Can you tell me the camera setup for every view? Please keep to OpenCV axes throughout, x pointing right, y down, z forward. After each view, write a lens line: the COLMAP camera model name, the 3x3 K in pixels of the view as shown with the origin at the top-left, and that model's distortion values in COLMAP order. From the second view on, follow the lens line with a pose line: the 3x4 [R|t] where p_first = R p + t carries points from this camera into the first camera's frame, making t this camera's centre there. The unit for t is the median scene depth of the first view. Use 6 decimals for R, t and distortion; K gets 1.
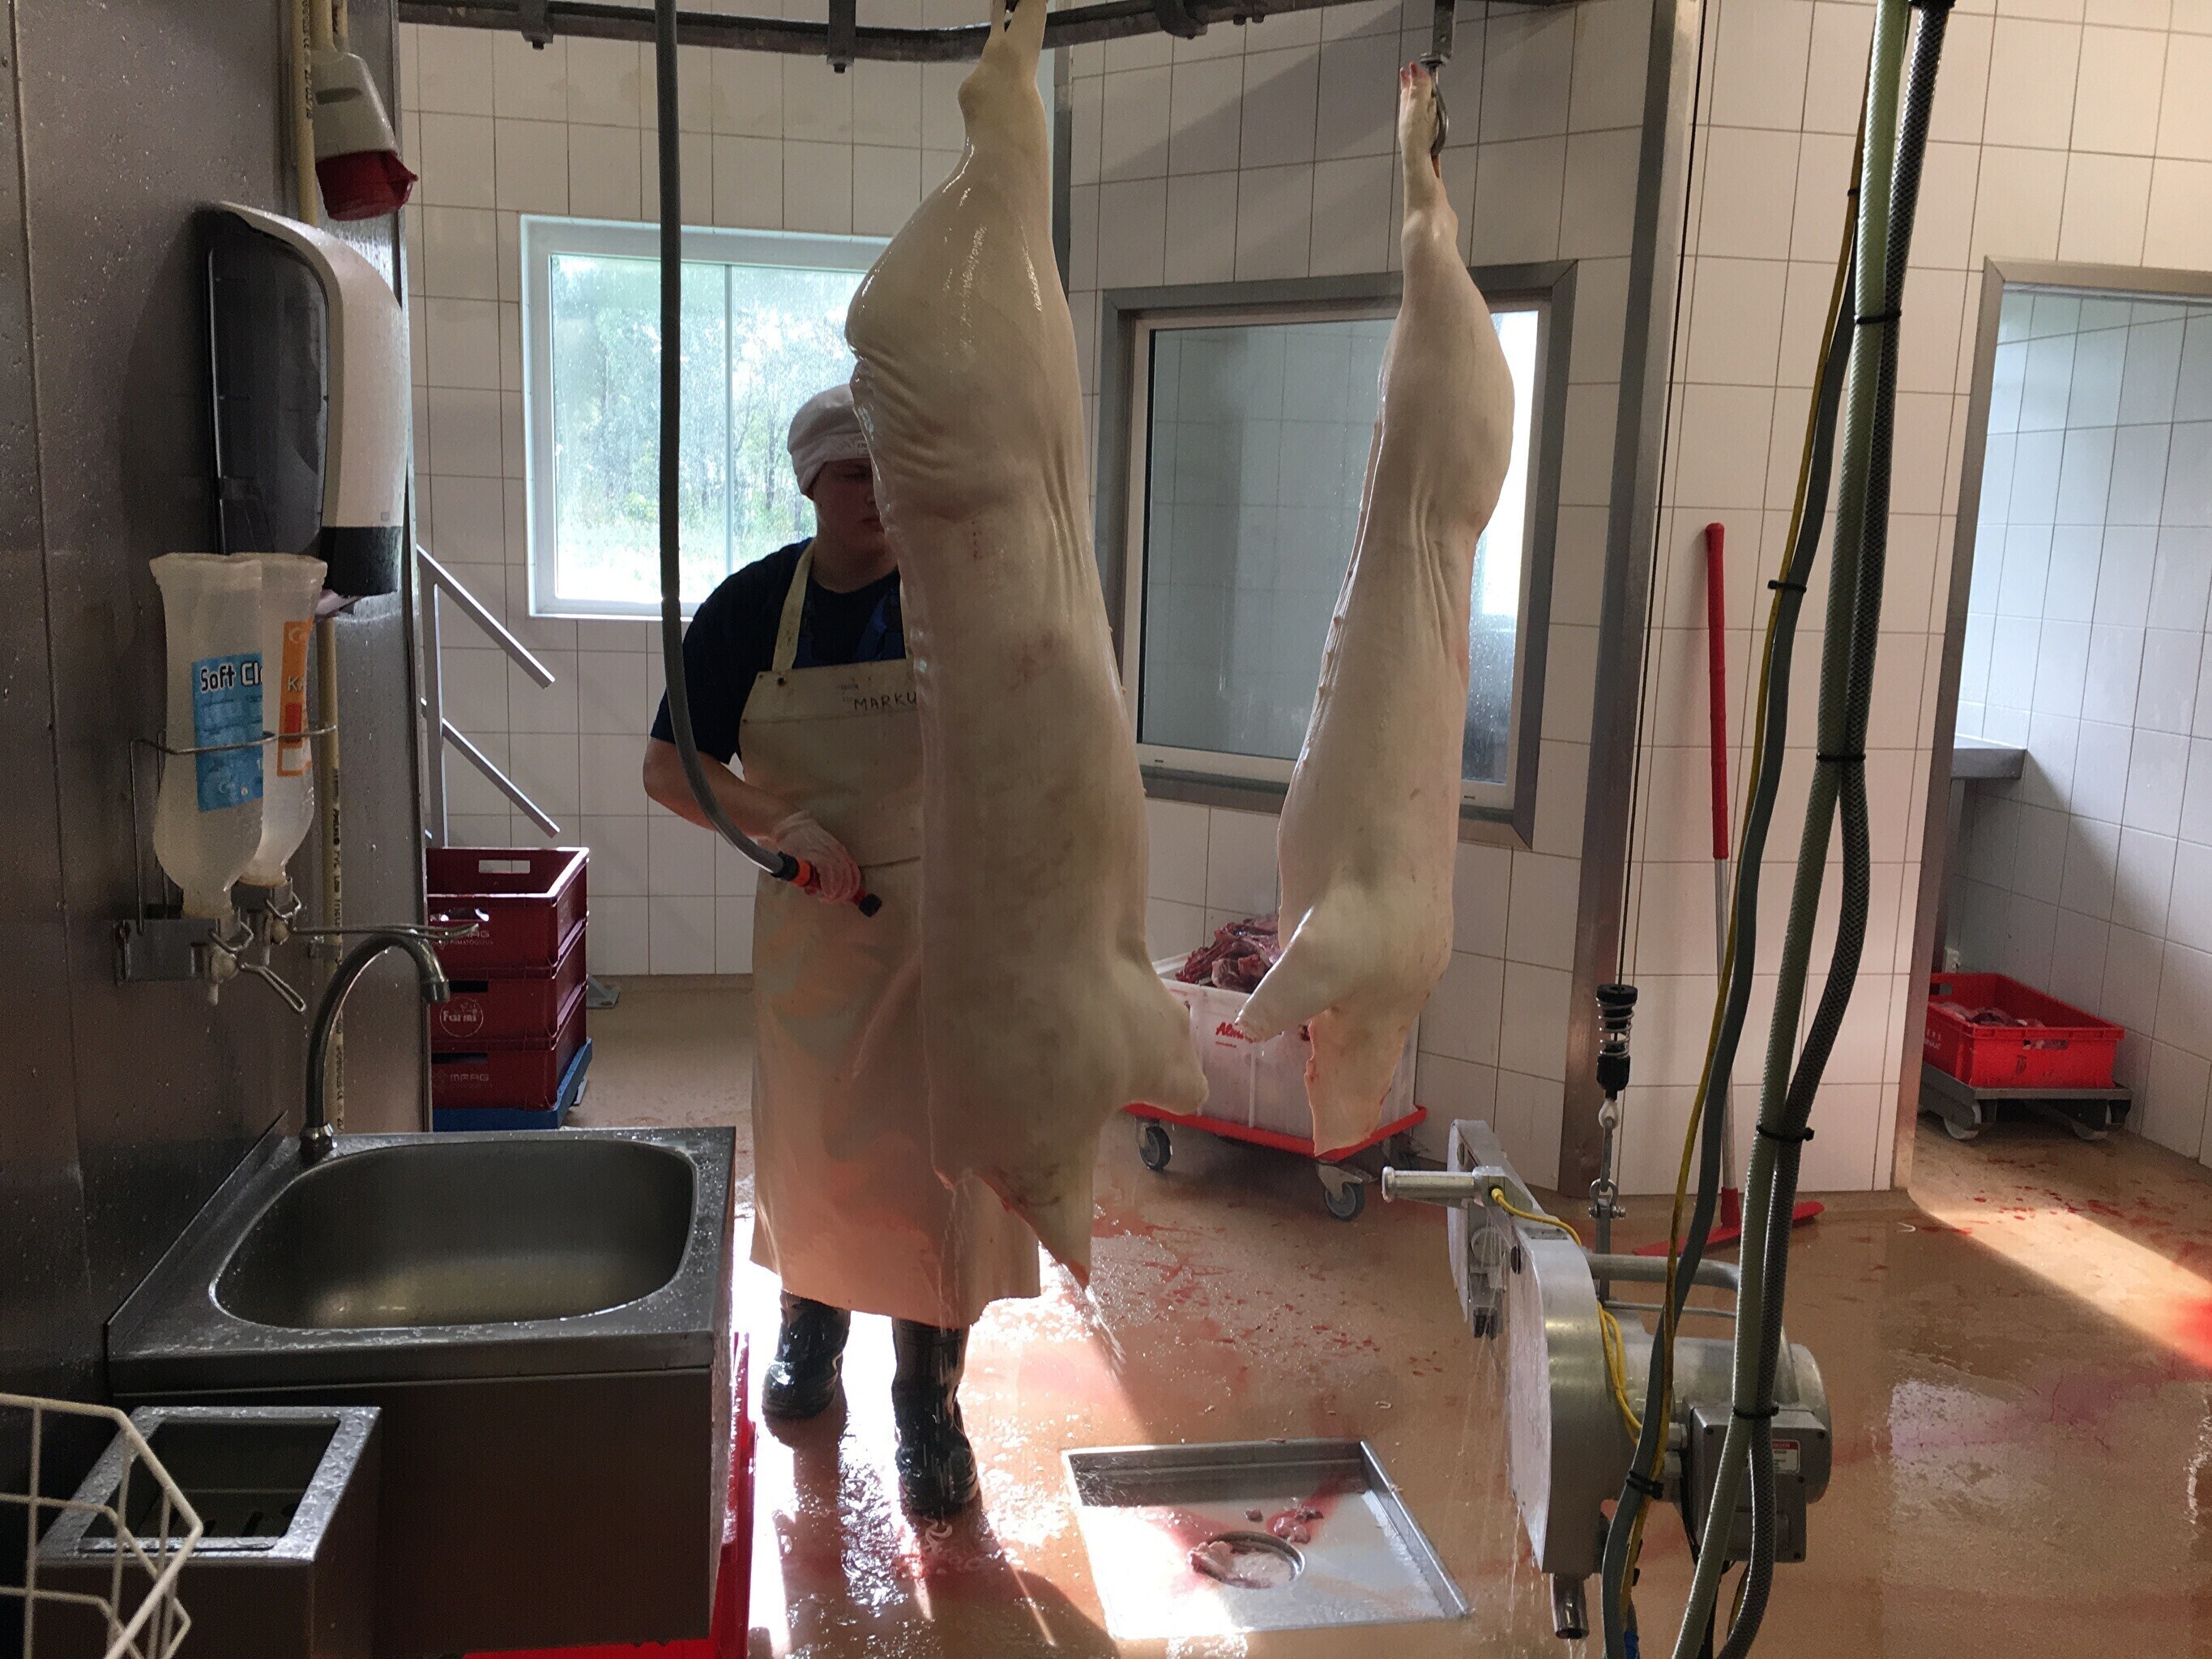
lens RADIAL K [[1895.6, 0, 1123.8], [0, 1895.6, 829.6], [0, 0, 1]] dist [0.089005, -0.103848]
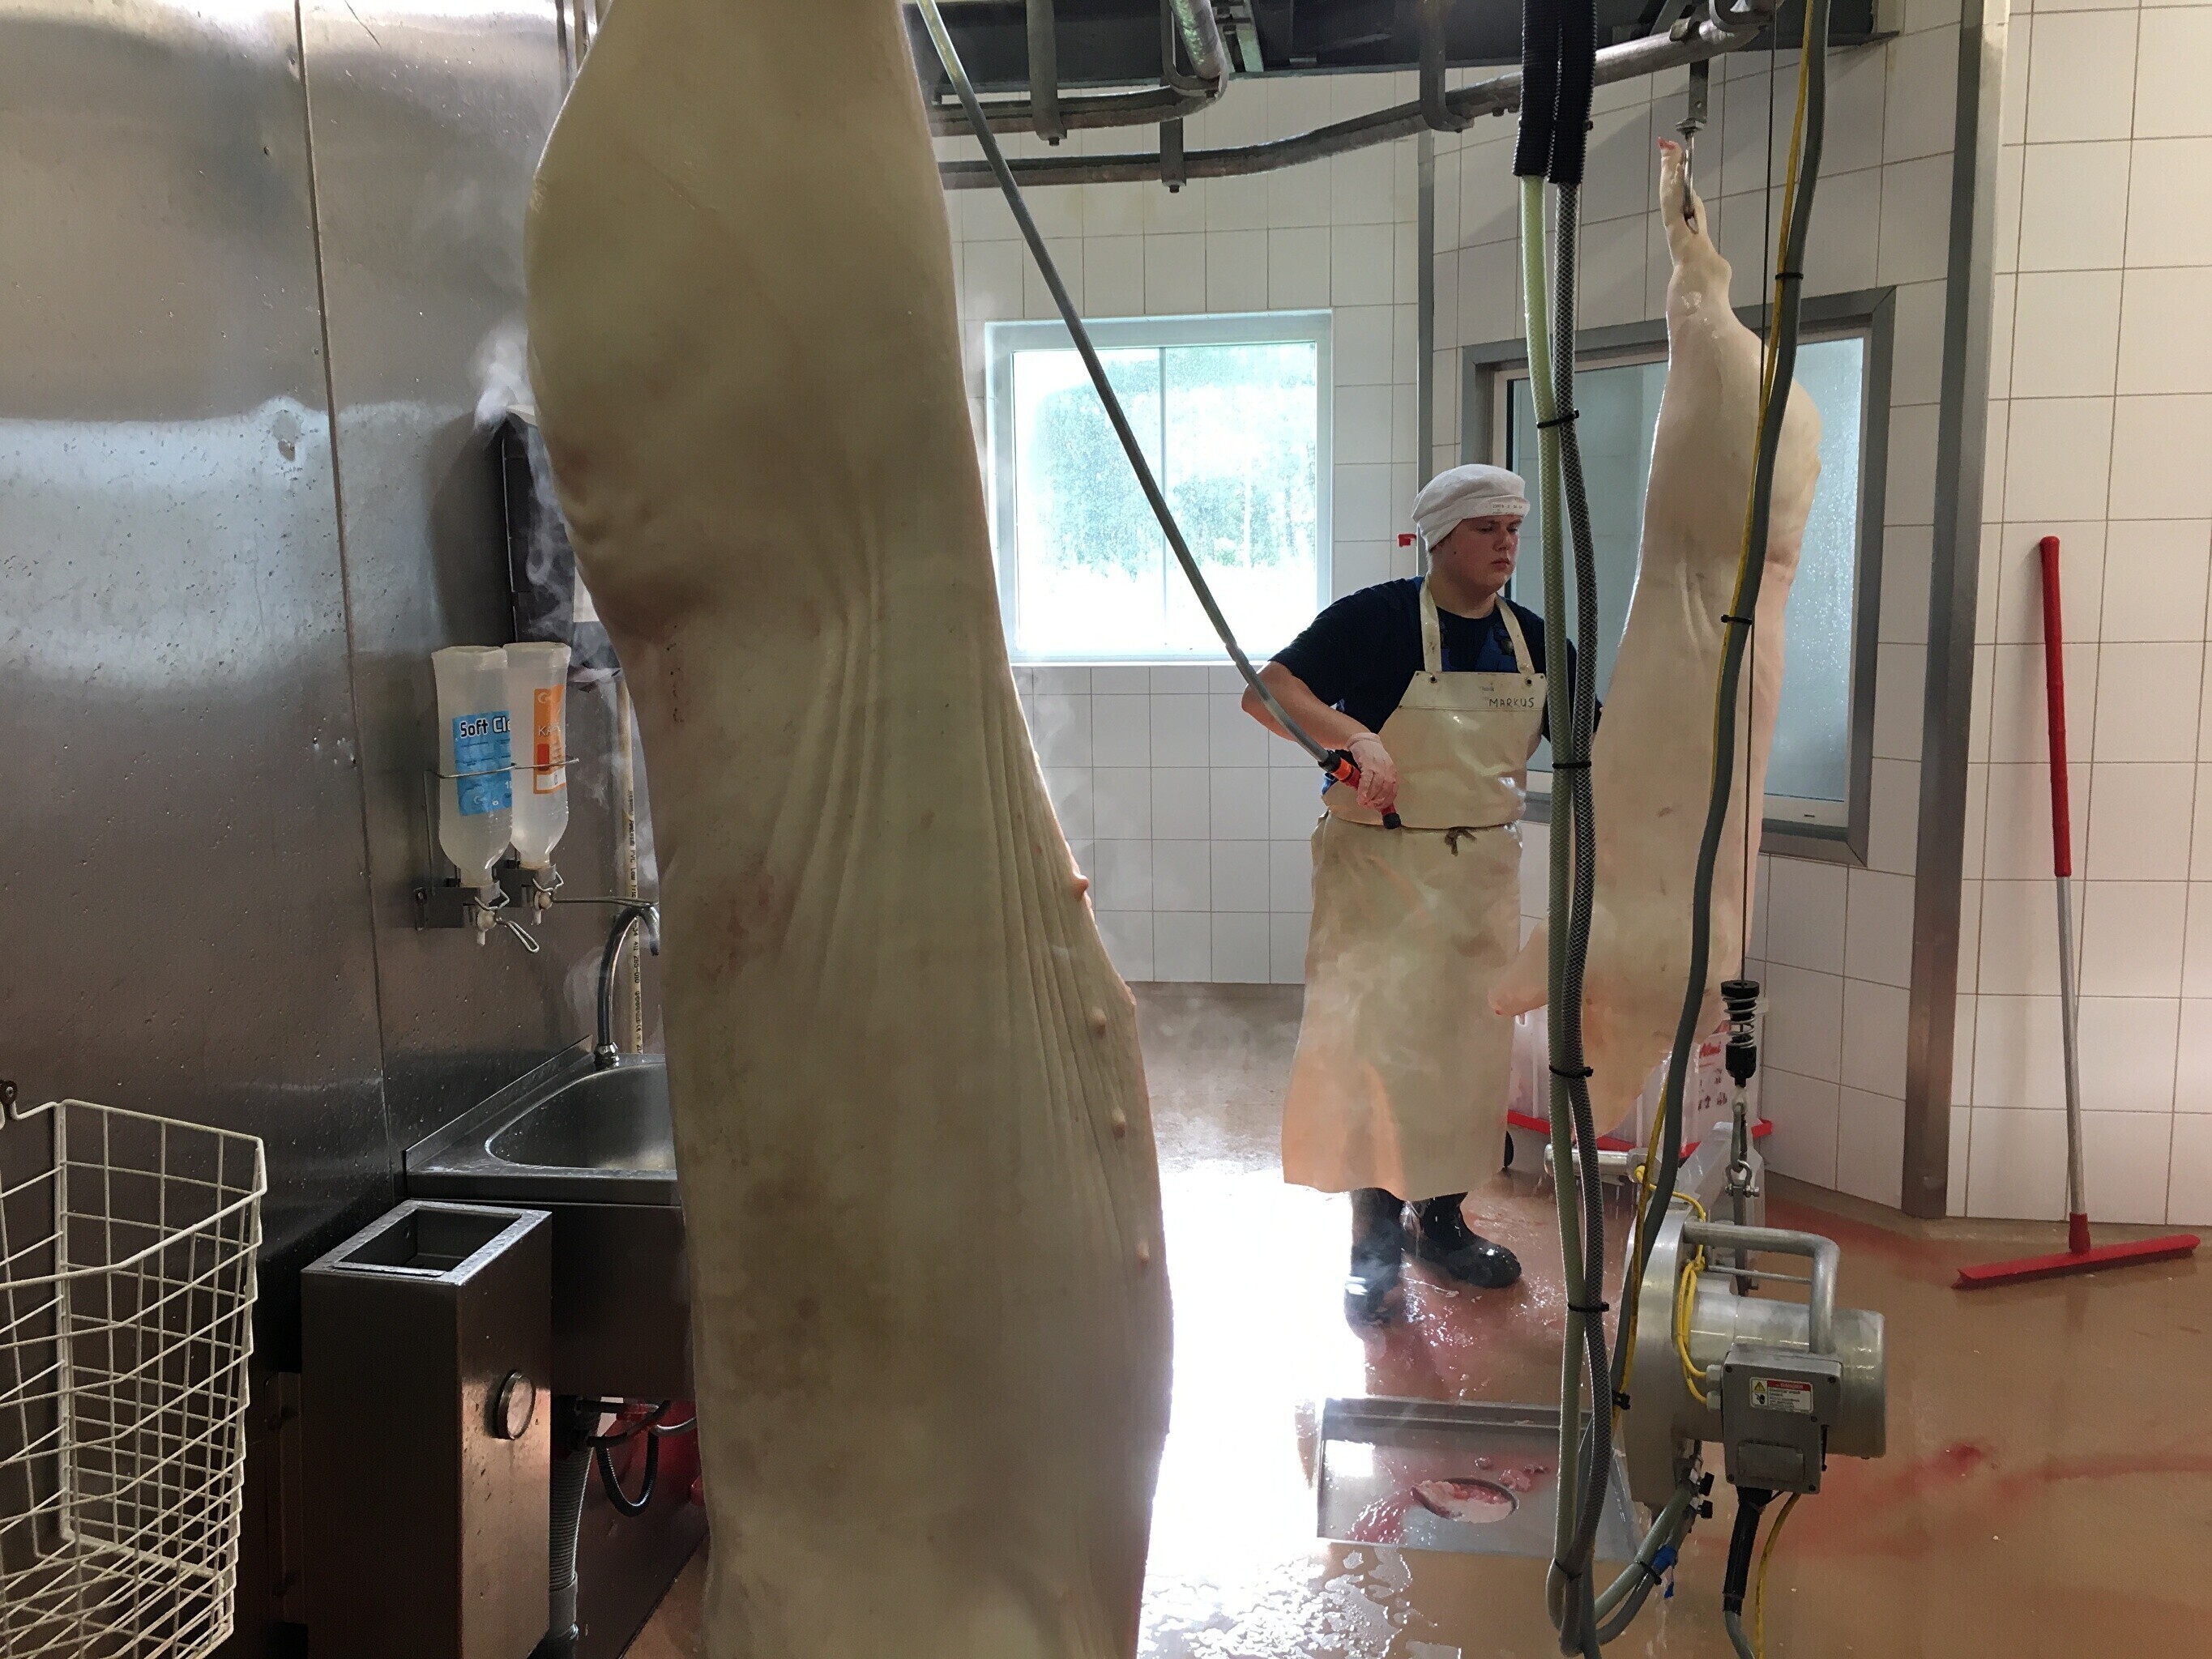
lens RADIAL K [[1895.6, 0, 1124.3], [0, 1895.6, 822.0], [0, 0, 1]] dist [0.089005, -0.103848]
pose [[0.953132, -0.005521, -0.302506, 0.171155], [-0.000808, 0.999783, -0.020793, 0.009437], [0.302555, 0.020063, 0.952921, -0.101558]]
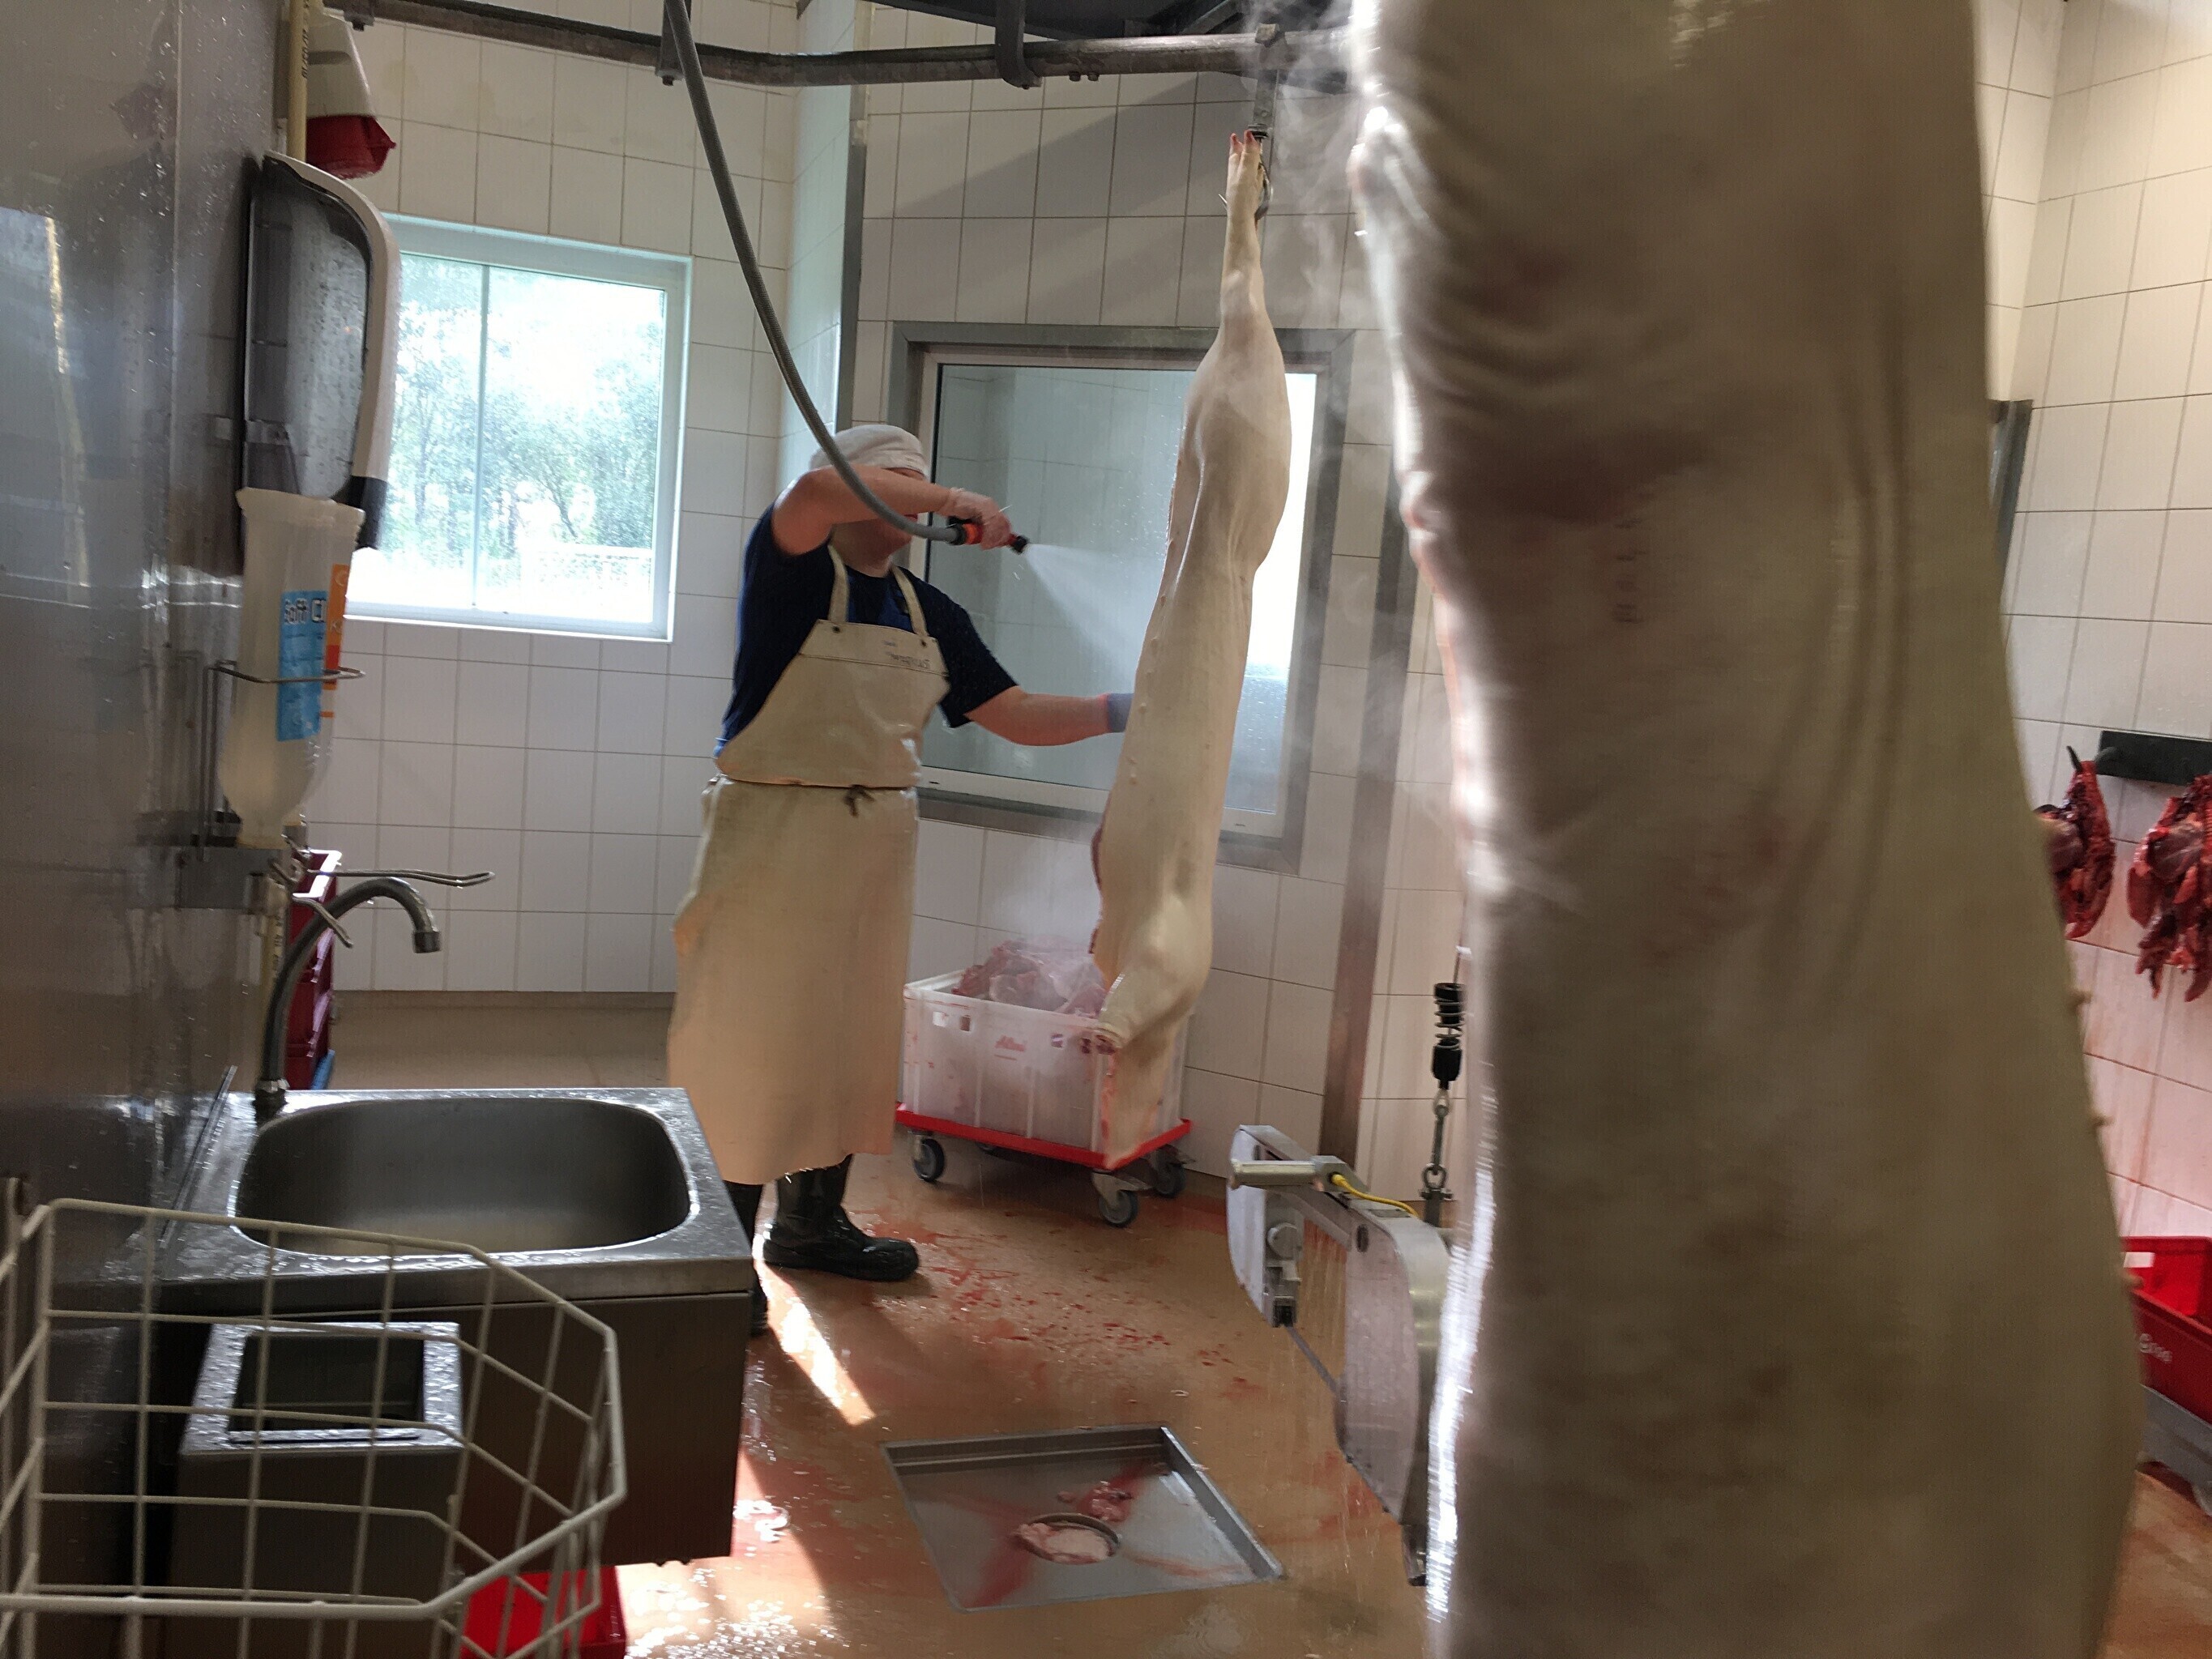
lens RADIAL K [[1895.6, 0, 1110.2], [0, 1895.6, 829.8], [0, 0, 1]] dist [0.089005, -0.103848]
pose [[0.984169, 0.032429, 0.174241, -0.086189], [-0.027815, 0.999196, -0.028859, 0.021113], [-0.175037, 0.023555, 0.984280, -0.028688]]
